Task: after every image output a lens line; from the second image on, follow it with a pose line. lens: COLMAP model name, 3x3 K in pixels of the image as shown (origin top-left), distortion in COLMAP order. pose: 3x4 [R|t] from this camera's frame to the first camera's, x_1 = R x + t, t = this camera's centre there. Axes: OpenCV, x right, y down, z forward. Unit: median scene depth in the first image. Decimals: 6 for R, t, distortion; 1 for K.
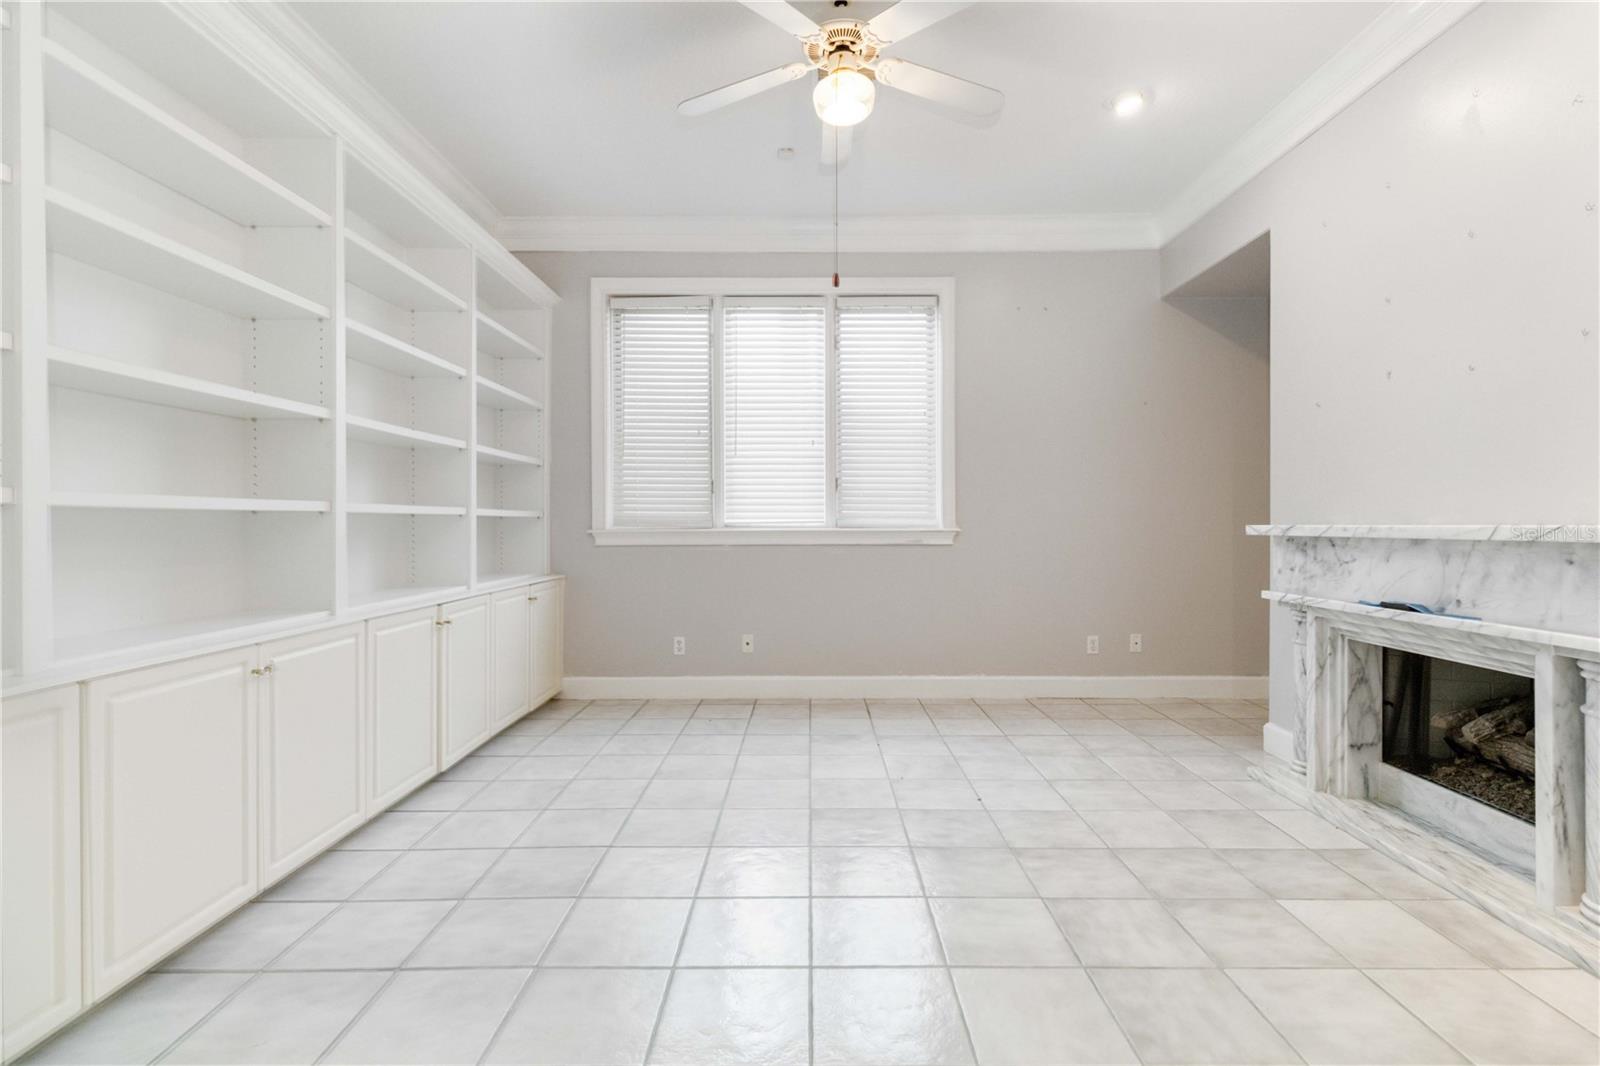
lens RADIAL K [[751.0, 0, 803.2], [0, 751.0, 529.4], [0, 0, 1]] dist [0.003858, 0.000330]
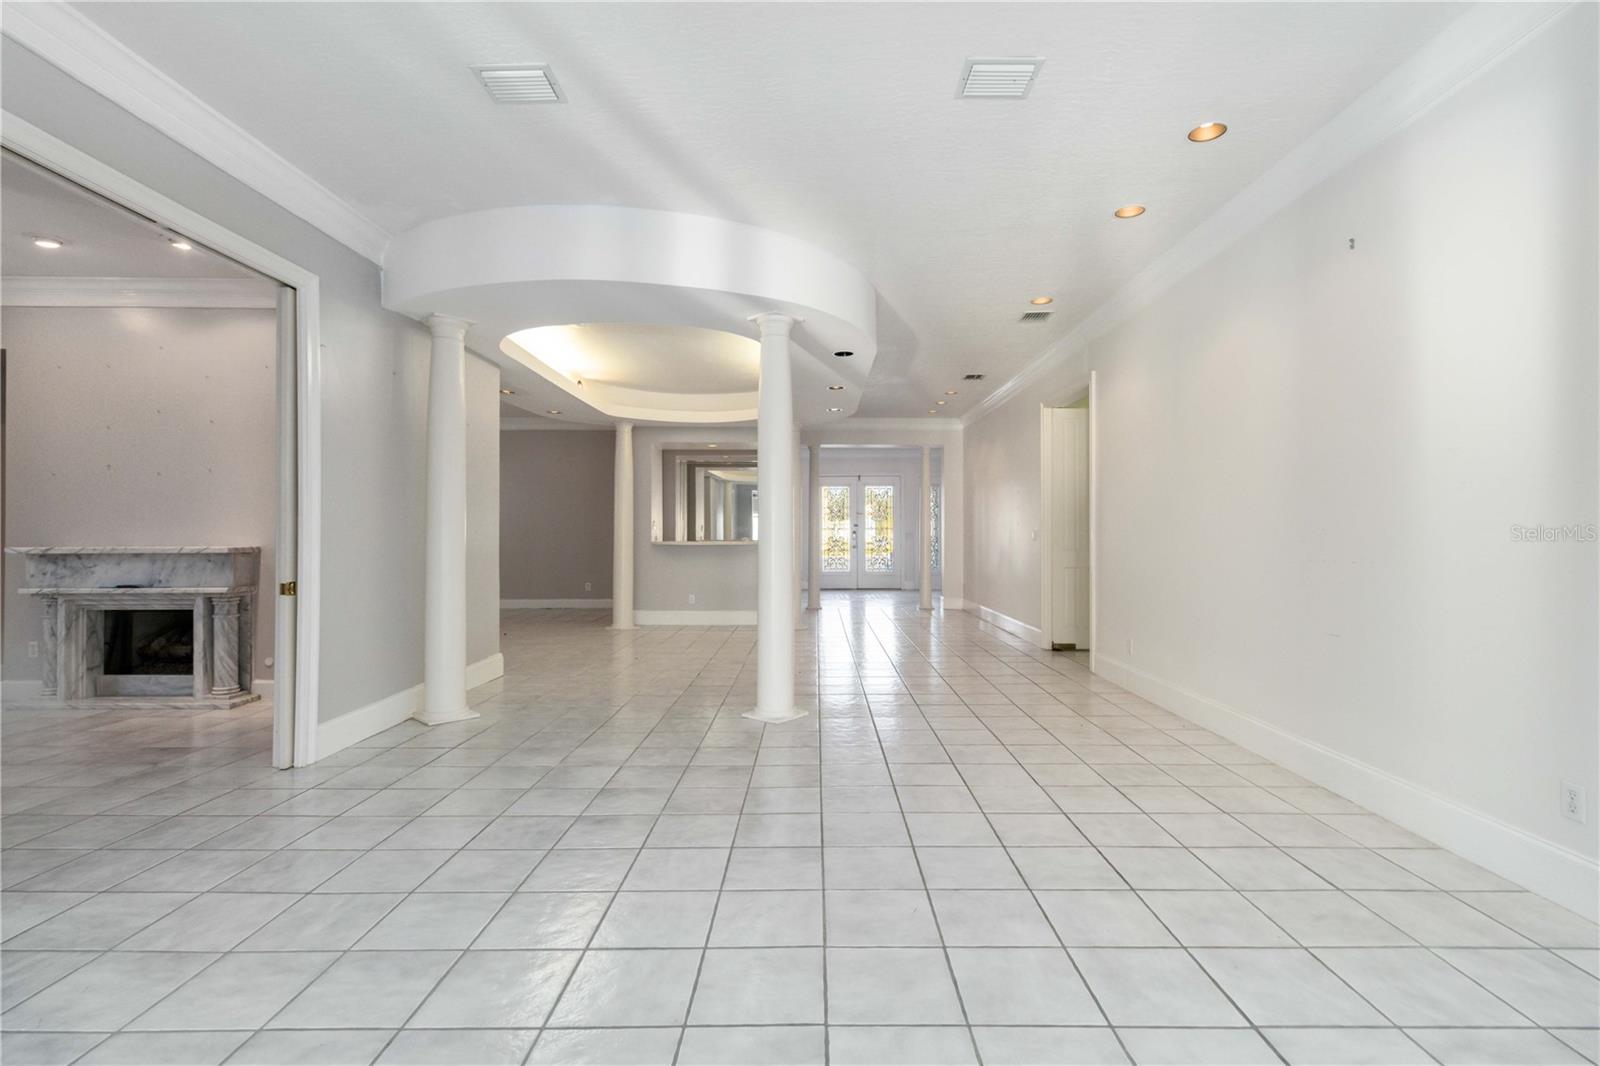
lens RADIAL K [[751.0, 0, 825.3], [0, 751.0, 528.8], [0, 0, 1]] dist [0.003858, 0.000330]
pose [[-0.003600, 0.008438, 0.999958, -1.144129], [0.010297, 0.999912, -0.008400, -0.016265], [-0.999941, 0.010266, -0.003687, -0.804669]]
